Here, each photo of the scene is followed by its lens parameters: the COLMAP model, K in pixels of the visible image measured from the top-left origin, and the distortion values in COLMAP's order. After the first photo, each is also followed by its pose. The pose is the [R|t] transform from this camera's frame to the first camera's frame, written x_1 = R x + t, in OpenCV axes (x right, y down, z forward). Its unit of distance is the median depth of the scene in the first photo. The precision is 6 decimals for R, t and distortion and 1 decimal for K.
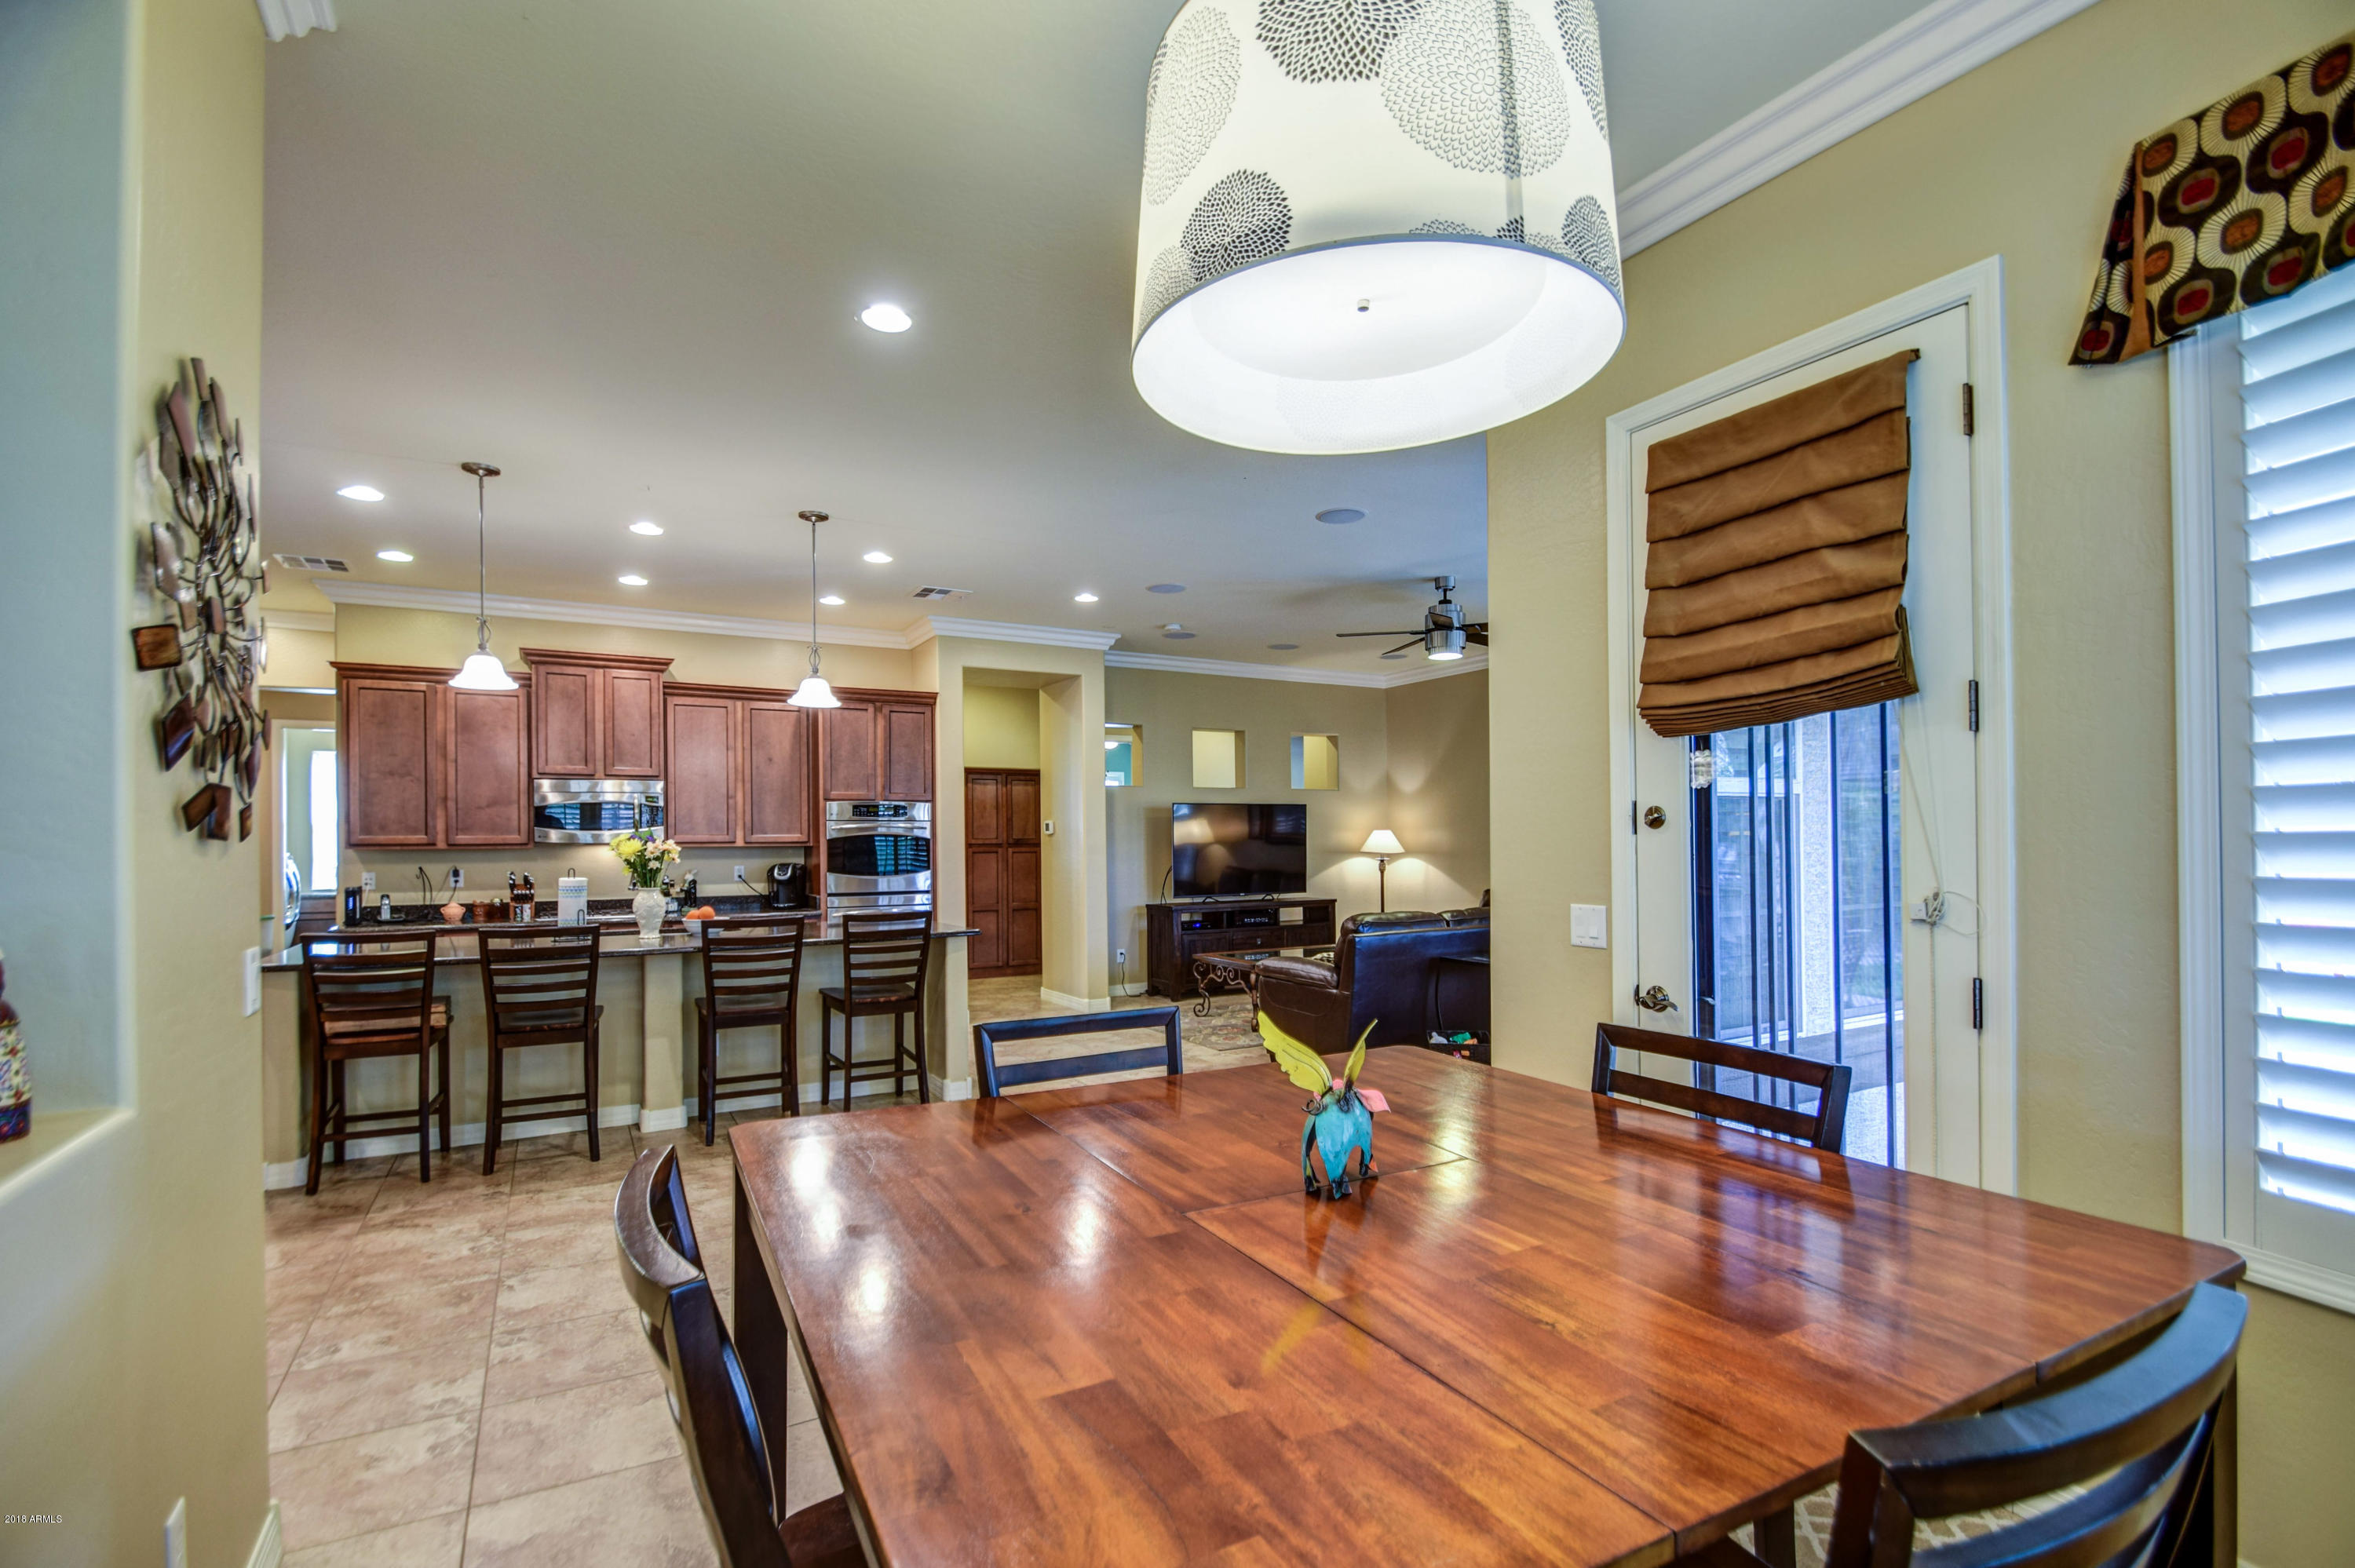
lens RADIAL K [[1032.5, 0, 1144.0], [0, 1032.5, 834.5], [0, 0, 1]] dist [0.020365, -0.015230]
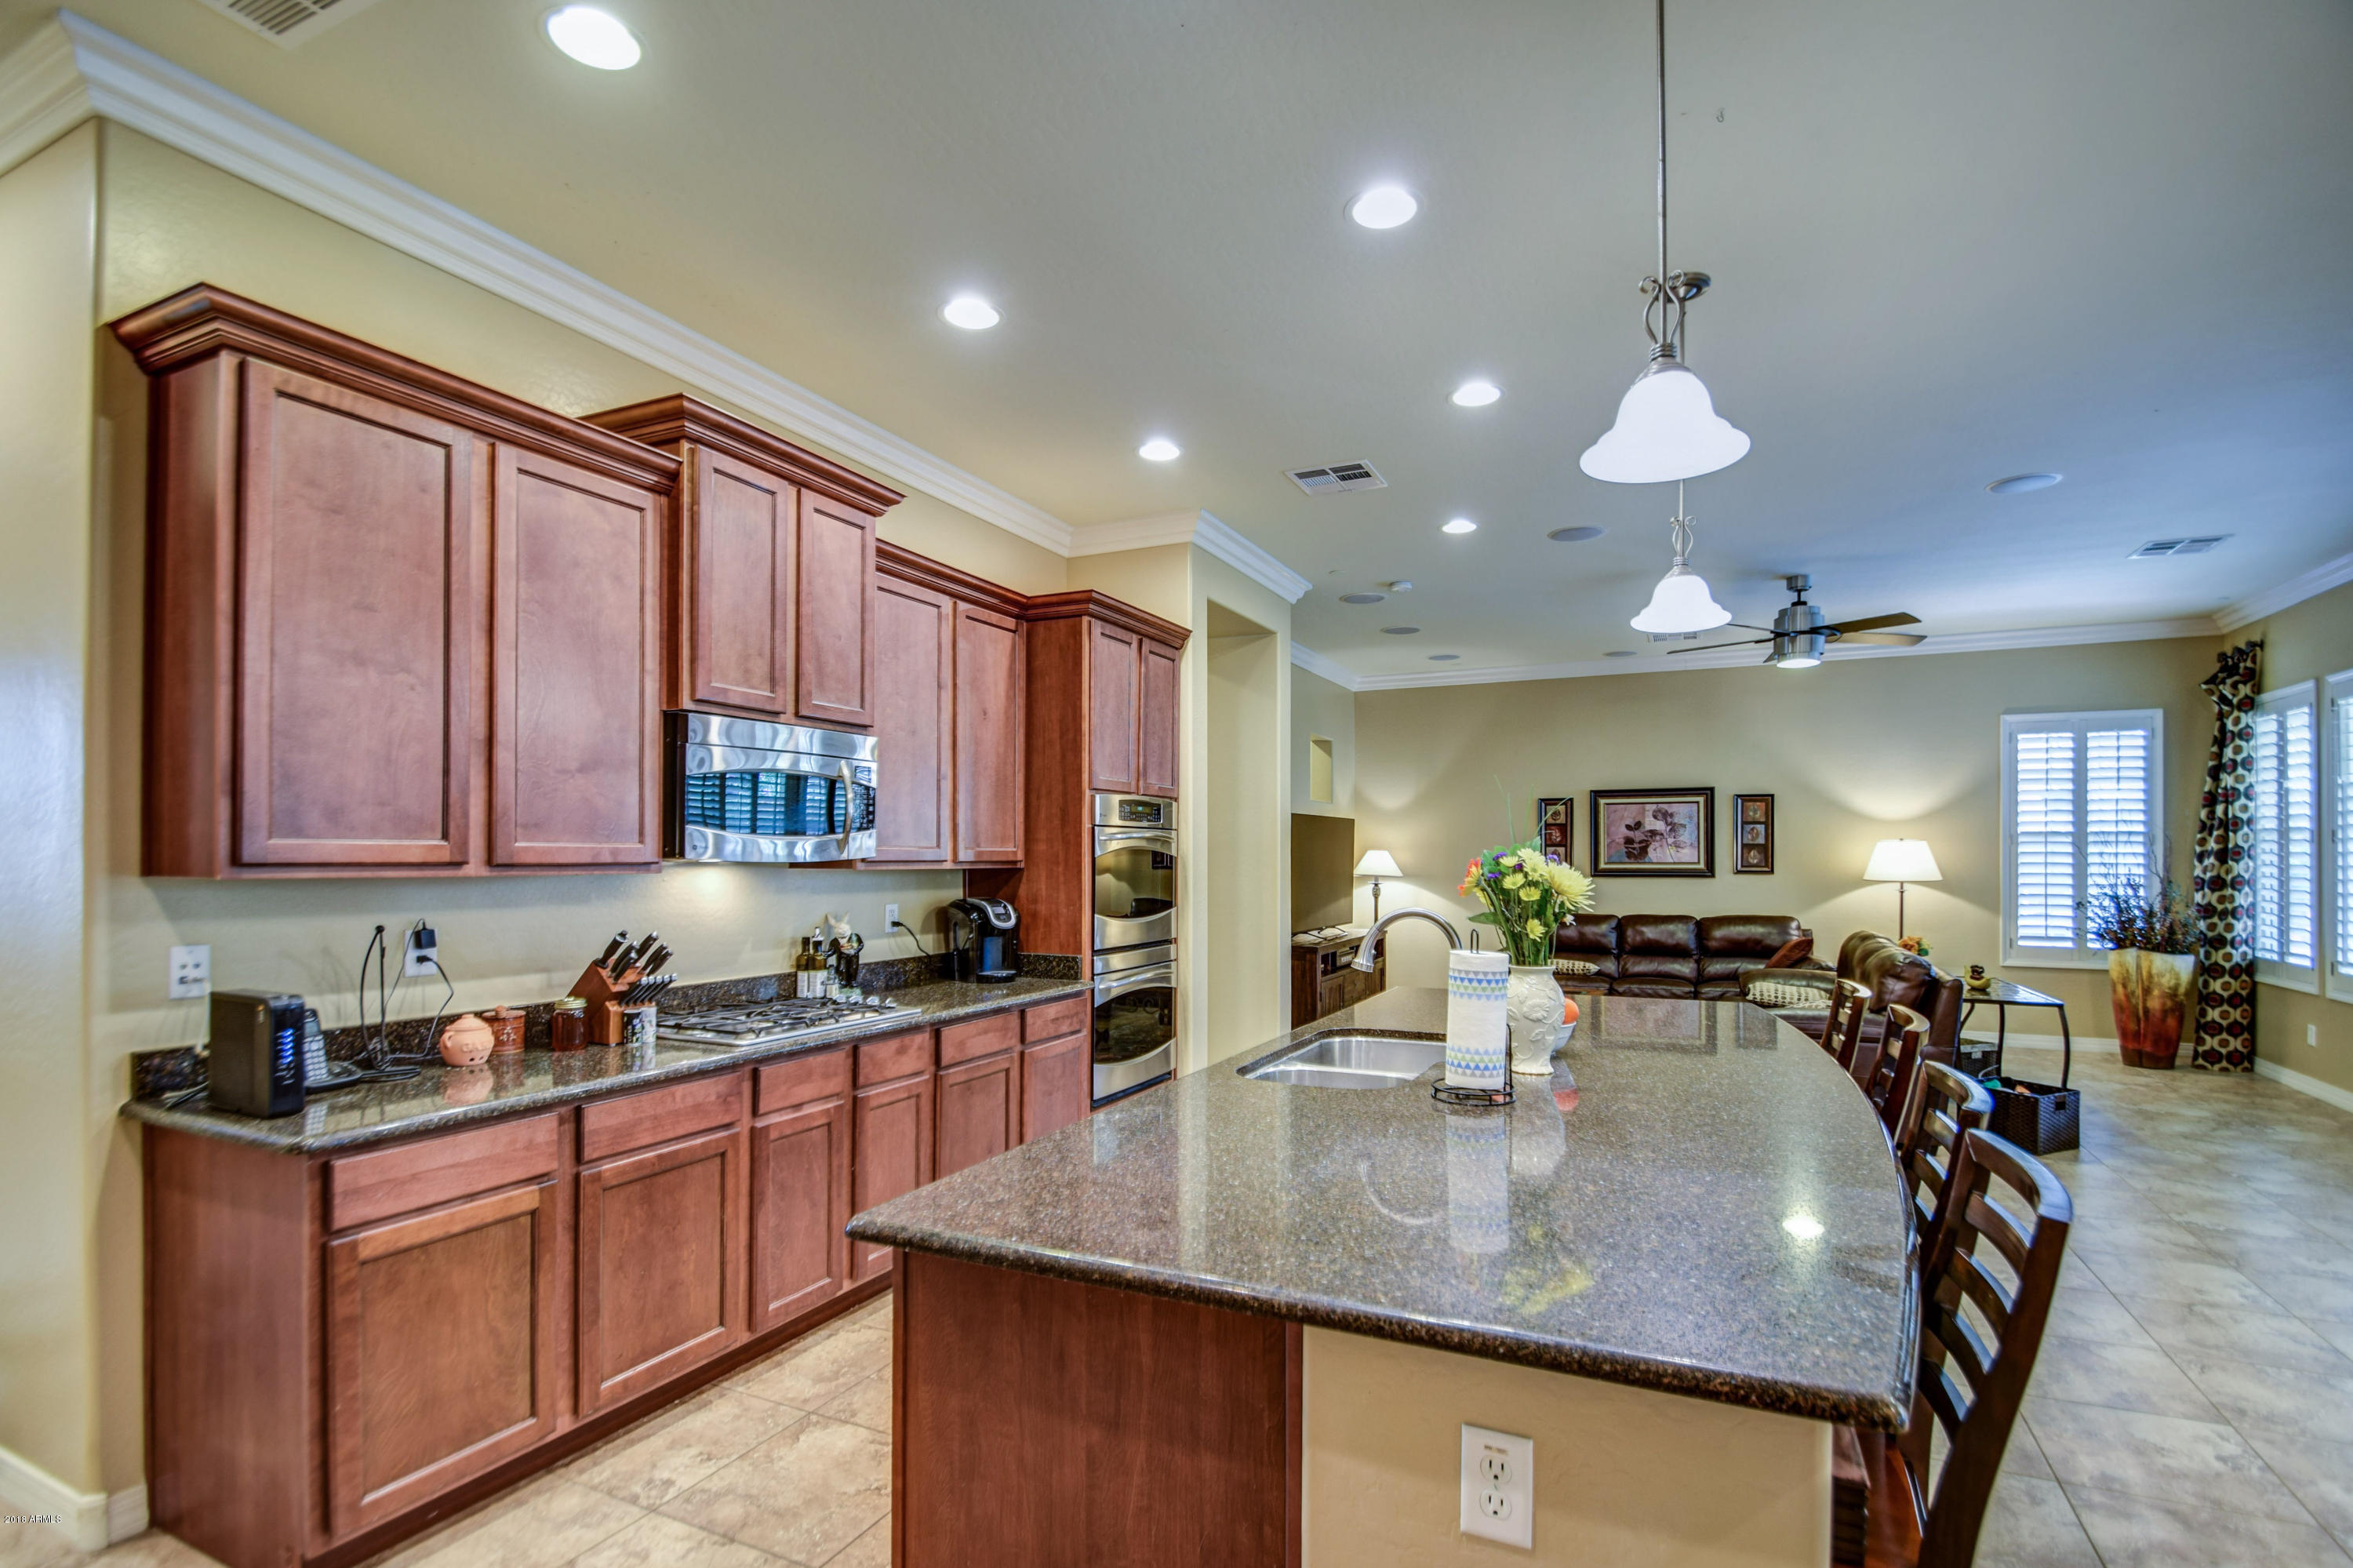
lens RADIAL K [[1064.8, 0, 1140.0], [0, 1064.8, 841.1], [0, 0, 1]] dist [0.011963, -0.016419]
pose [[0.822123, 0.017327, 0.569046, -0.653486], [-0.013566, 0.999849, -0.010845, 0.002039], [-0.569148, 0.001196, 0.822235, 0.511063]]
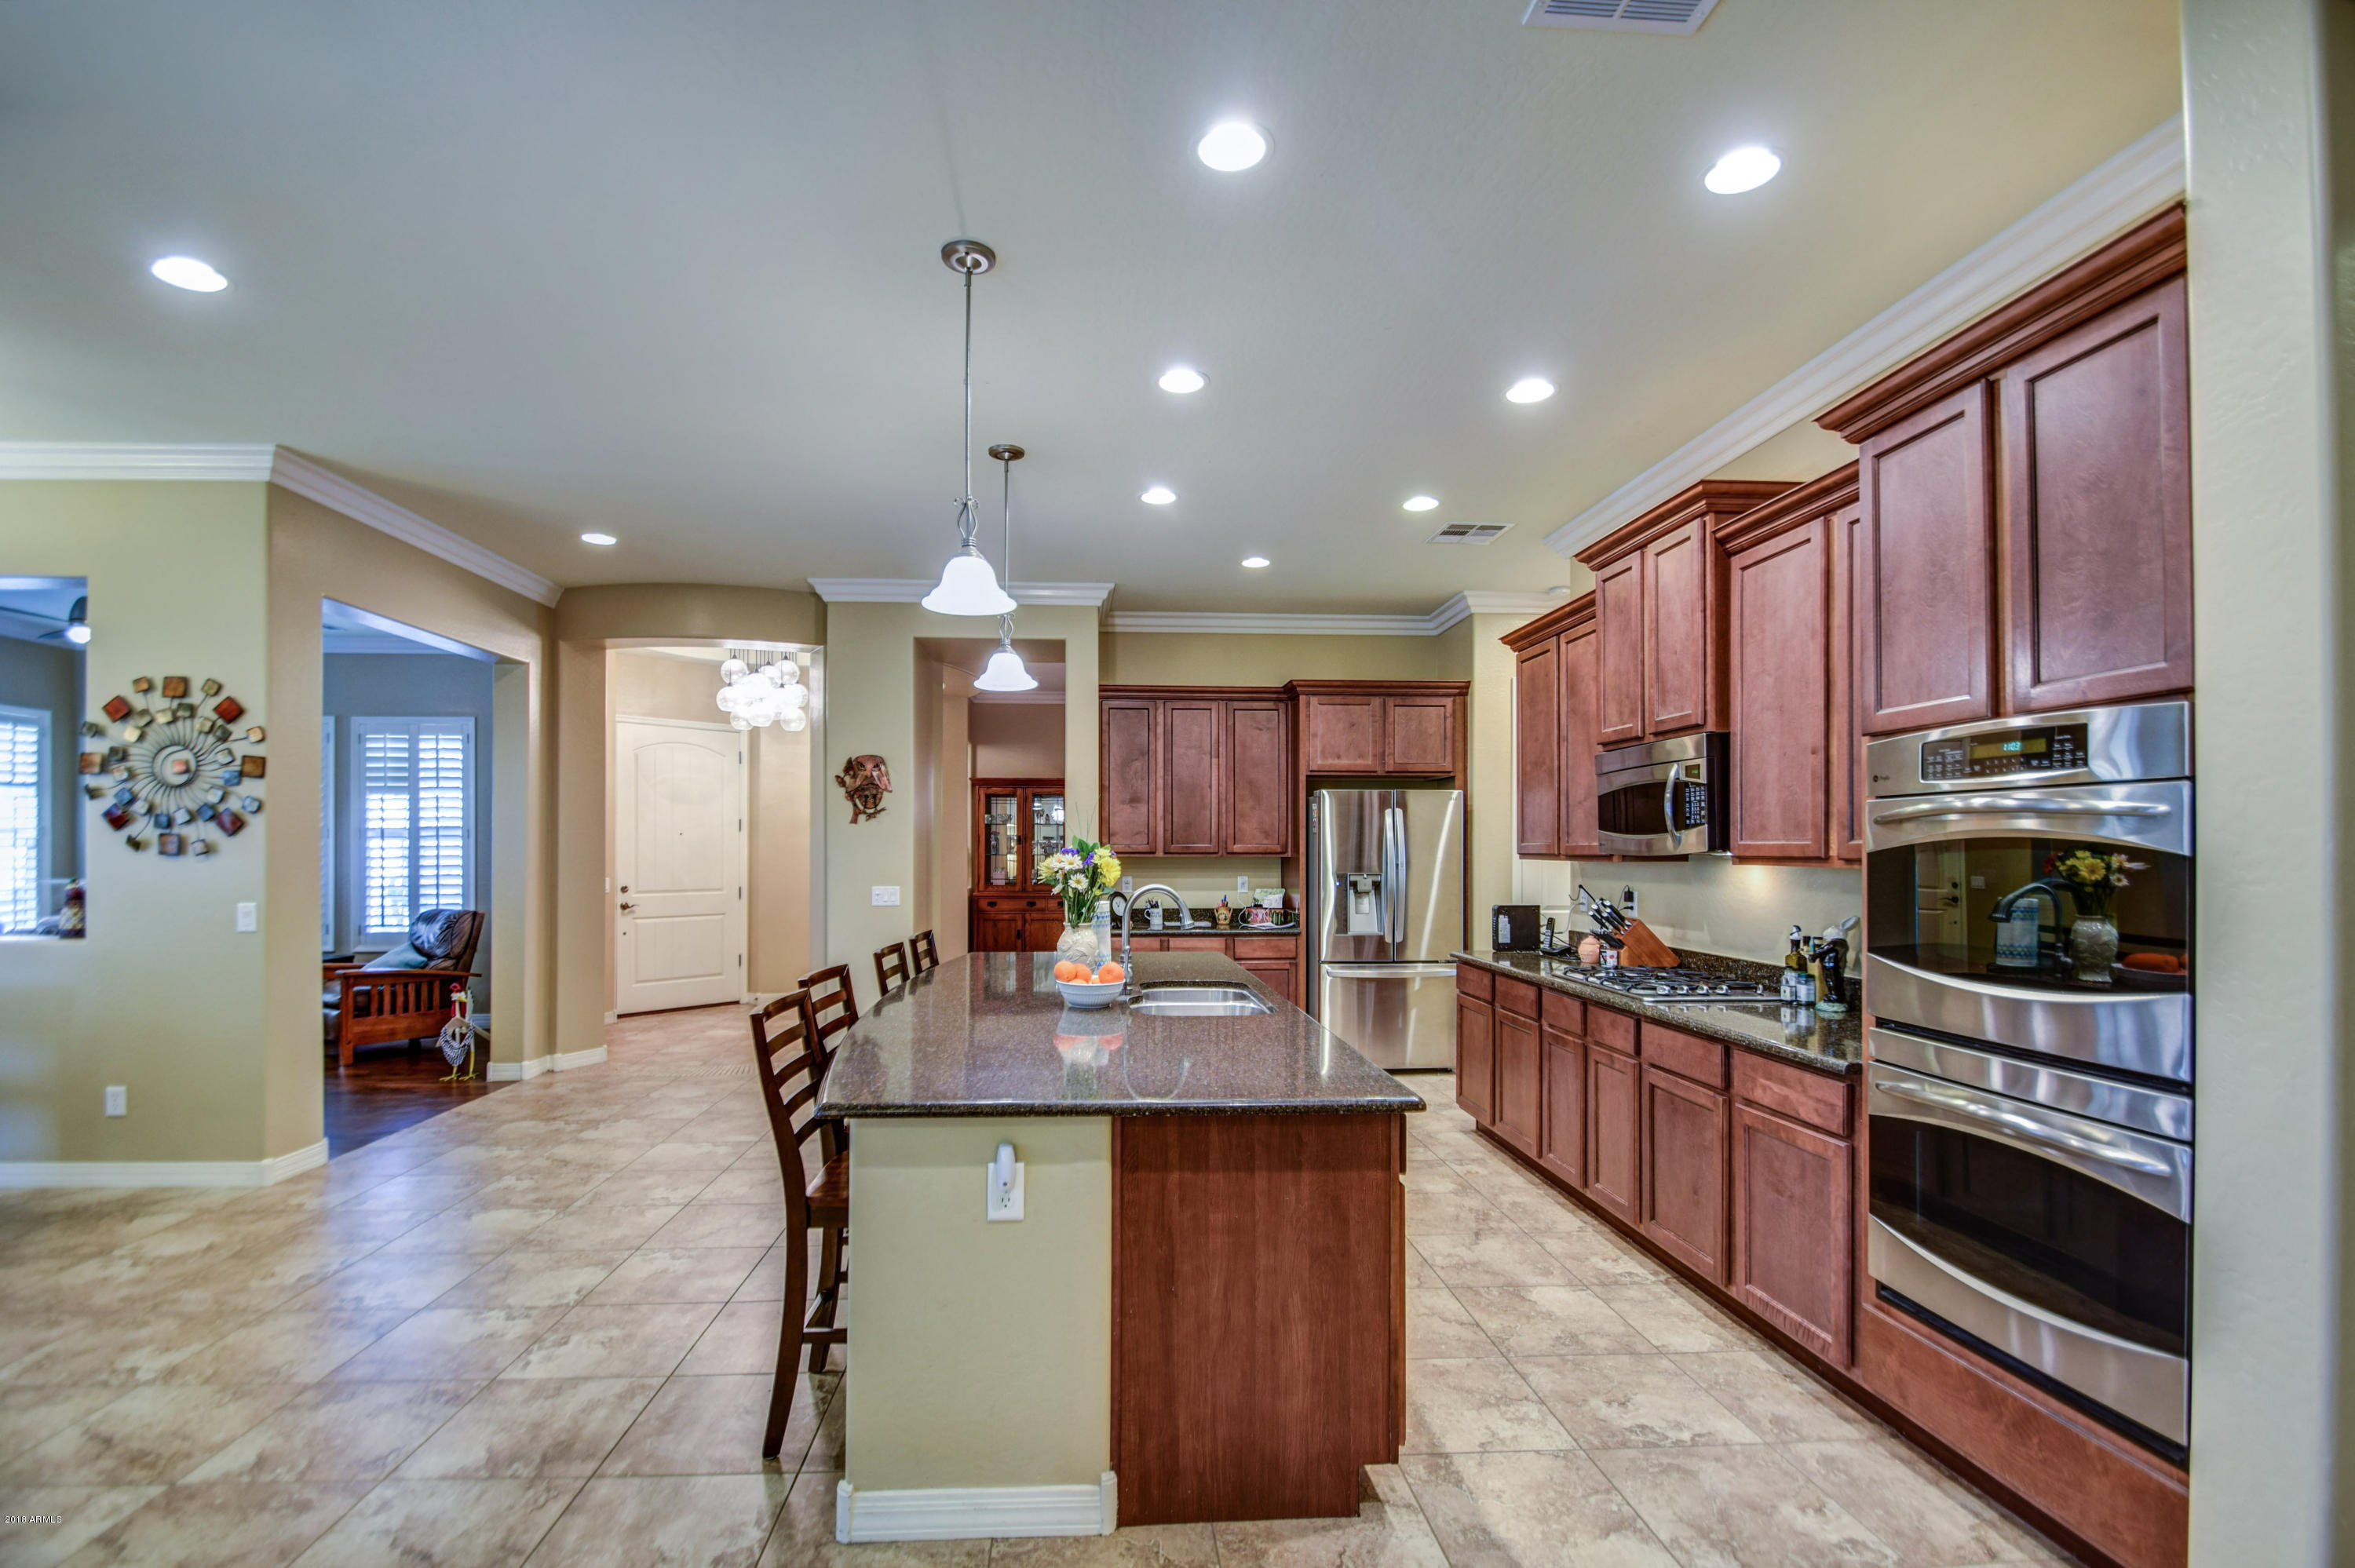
lens RADIAL K [[1065.5, 0, 1141.0], [0, 1065.5, 841.1], [0, 0, 1]] dist [0.011963, -0.016419]
pose [[-0.425560, 0.003232, -0.904924, 0.111634], [0.012787, 0.999915, -0.002442, -0.001645], [0.904840, -0.012611, -0.425565, 0.970028]]
